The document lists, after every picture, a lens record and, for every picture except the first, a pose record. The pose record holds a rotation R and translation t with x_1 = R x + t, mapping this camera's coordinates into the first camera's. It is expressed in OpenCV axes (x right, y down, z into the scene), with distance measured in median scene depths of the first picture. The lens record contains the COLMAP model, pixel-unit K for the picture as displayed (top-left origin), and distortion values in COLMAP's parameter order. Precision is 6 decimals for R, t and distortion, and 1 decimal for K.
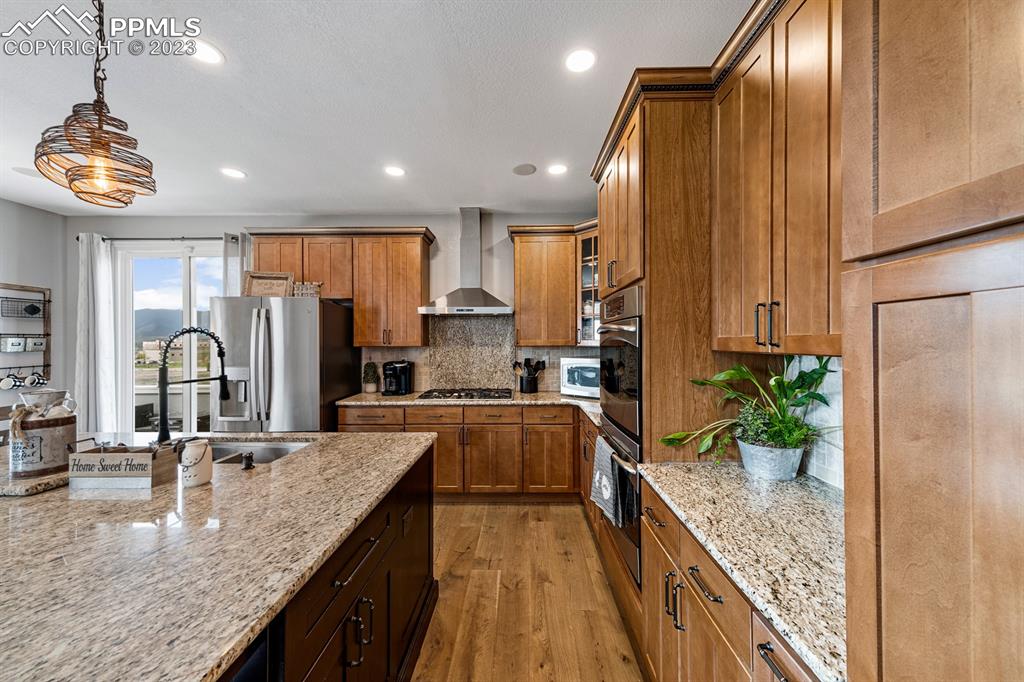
lens RADIAL K [[360.9, 0, 519.7], [0, 360.9, 345.5], [0, 0, 1]] dist [0.017147, -0.000588]
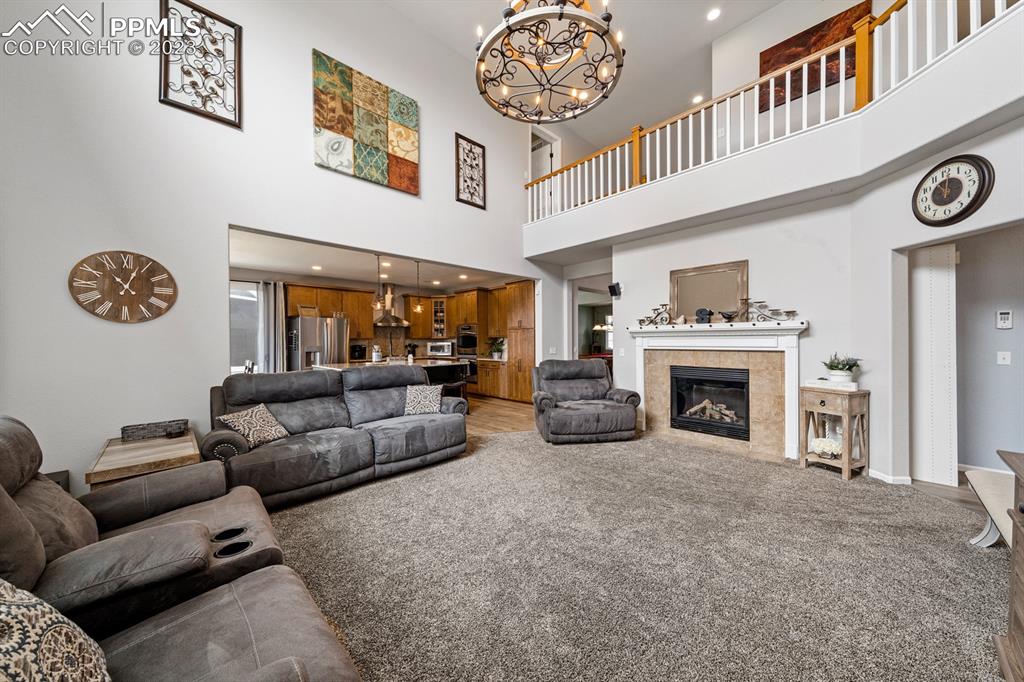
lens RADIAL K [[360.9, 0, 512.3], [0, 360.9, 341.8], [0, 0, 1]] dist [0.017147, -0.000588]
pose [[0.688851, -0.014779, 0.724752, -1.471140], [0.016018, 0.999858, 0.005163, 0.024472], [-0.724726, 0.008053, 0.688990, -1.407352]]
